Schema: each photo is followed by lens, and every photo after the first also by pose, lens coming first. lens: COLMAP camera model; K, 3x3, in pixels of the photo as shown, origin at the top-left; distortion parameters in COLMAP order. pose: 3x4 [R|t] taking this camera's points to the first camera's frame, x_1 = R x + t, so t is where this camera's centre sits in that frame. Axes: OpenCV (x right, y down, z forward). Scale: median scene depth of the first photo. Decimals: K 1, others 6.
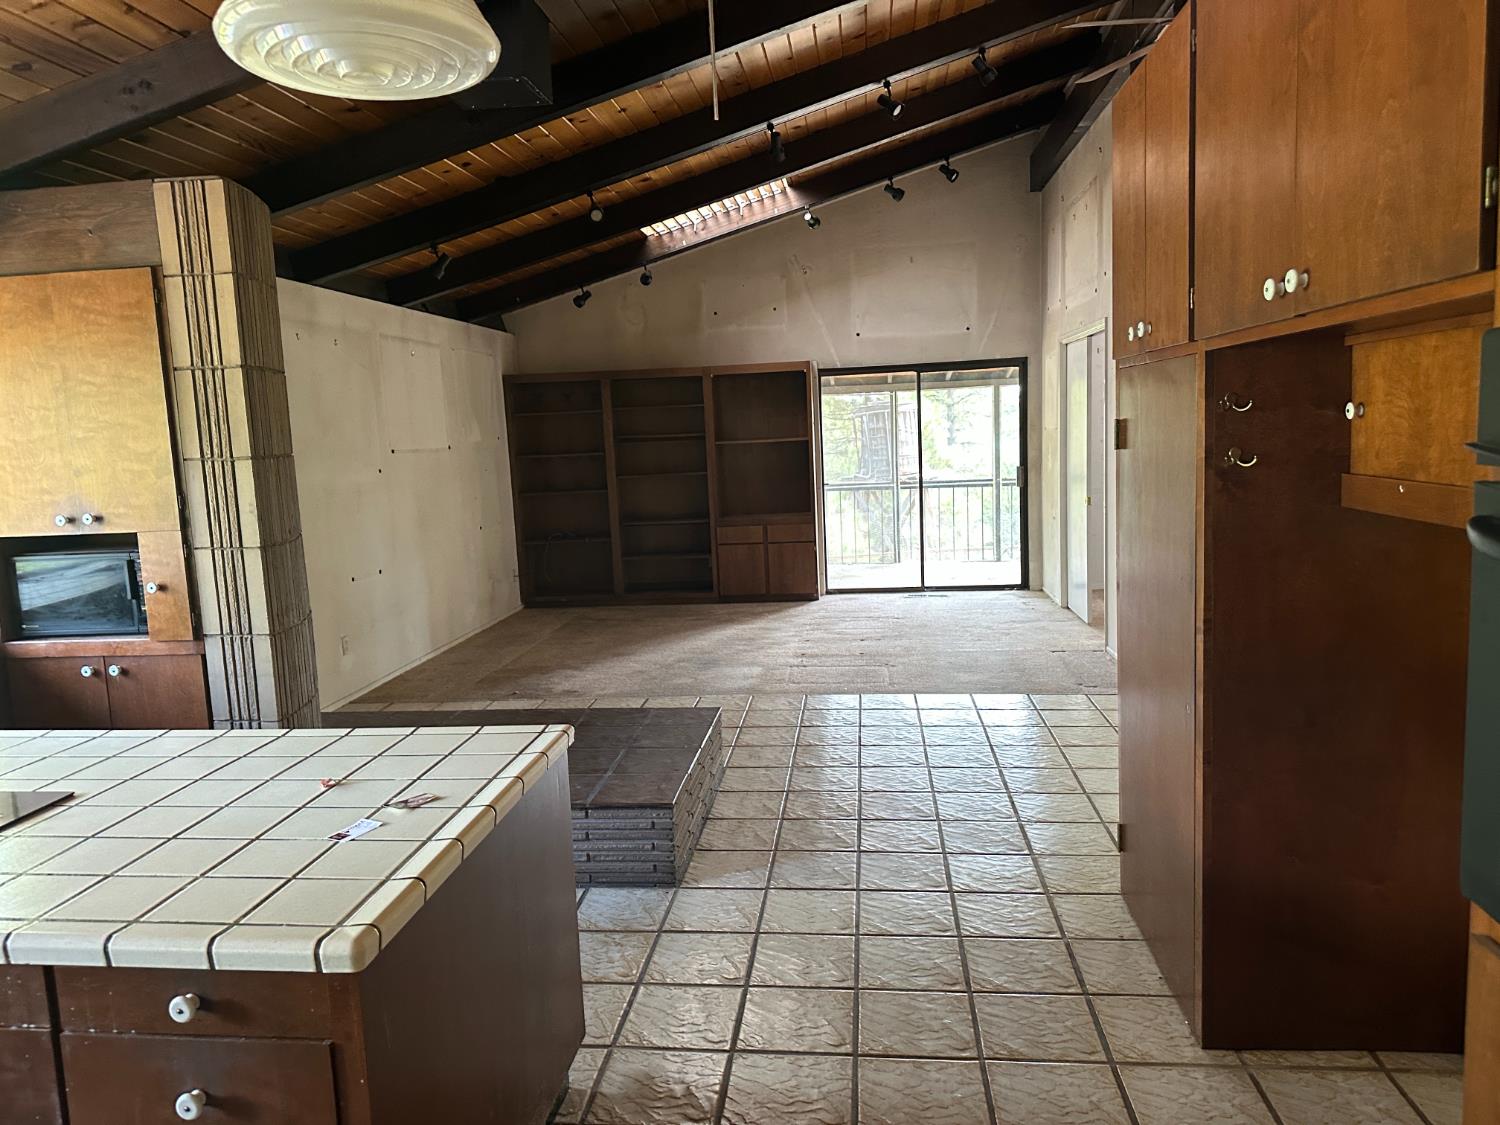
lens RADIAL K [[1055.7, 0, 750.0], [0, 1055.7, 562.5], [0, 0, 1]] dist [0.029971, -0.046554]
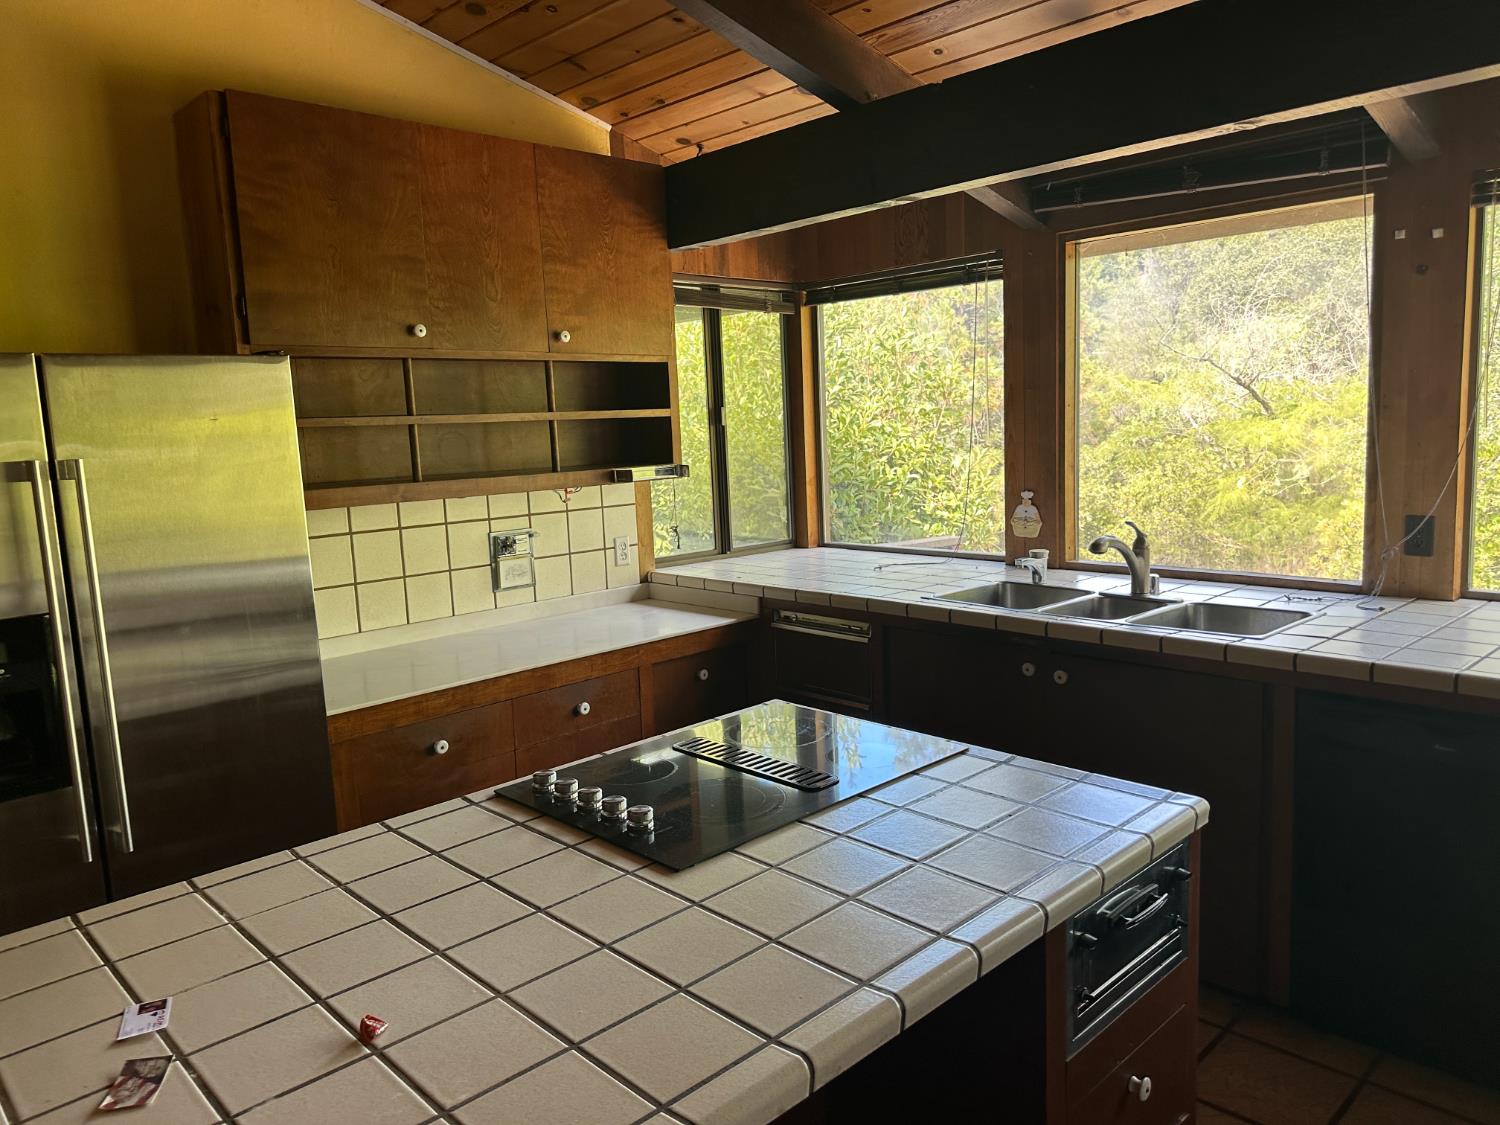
lens RADIAL K [[1055.7, 0, 750.0], [0, 1055.7, 562.5], [0, 0, 1]] dist [0.029971, -0.046554]
pose [[-0.624319, 0.176761, -0.760908, -0.139616], [-0.031586, 0.967554, 0.250682, -0.206515], [0.780530, 0.180540, -0.598480, 1.576081]]
